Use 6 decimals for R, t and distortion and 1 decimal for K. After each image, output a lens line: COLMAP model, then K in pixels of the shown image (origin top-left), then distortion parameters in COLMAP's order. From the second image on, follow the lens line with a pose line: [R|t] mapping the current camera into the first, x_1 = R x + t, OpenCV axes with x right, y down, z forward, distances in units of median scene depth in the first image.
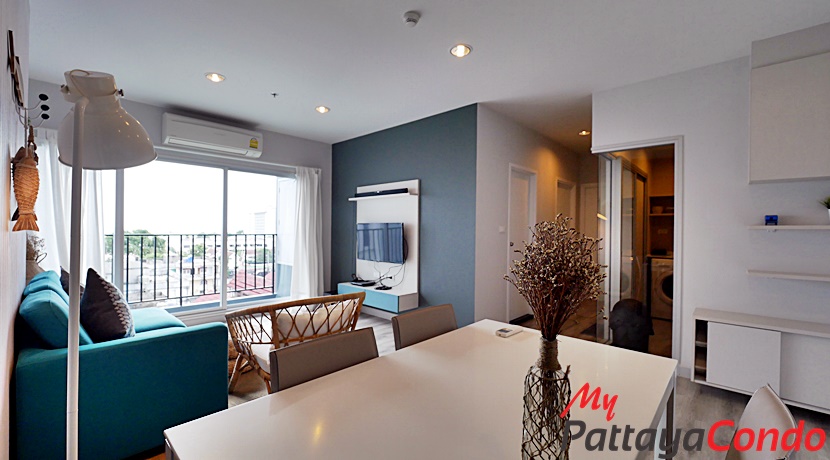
lens RADIAL K [[339.7, 0, 410.9], [0, 339.7, 230.6], [0, 0, 1]] dist [-0.013157, -0.000125]
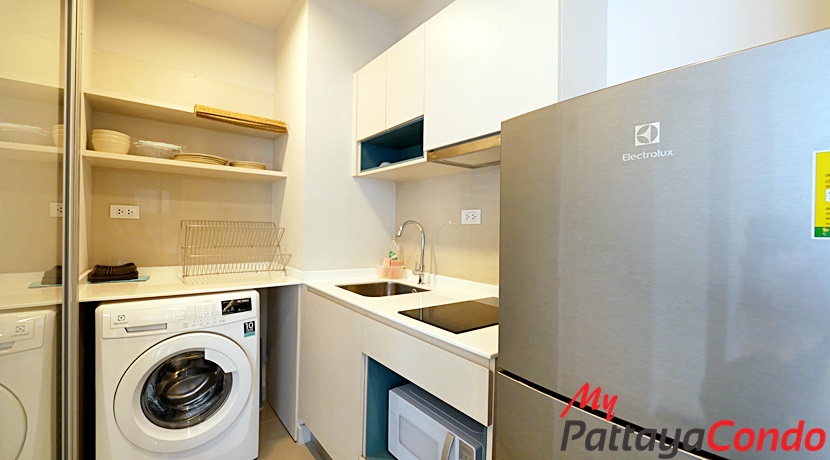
lens RADIAL K [[339.7, 0, 410.9], [0, 339.7, 230.6], [0, 0, 1]] dist [-0.013157, -0.000125]
pose [[0.157305, -0.014561, 0.987443, 0.557043], [-0.011547, 0.999796, 0.016583, 0.019269], [-0.987483, -0.014011, 0.157105, 0.808126]]
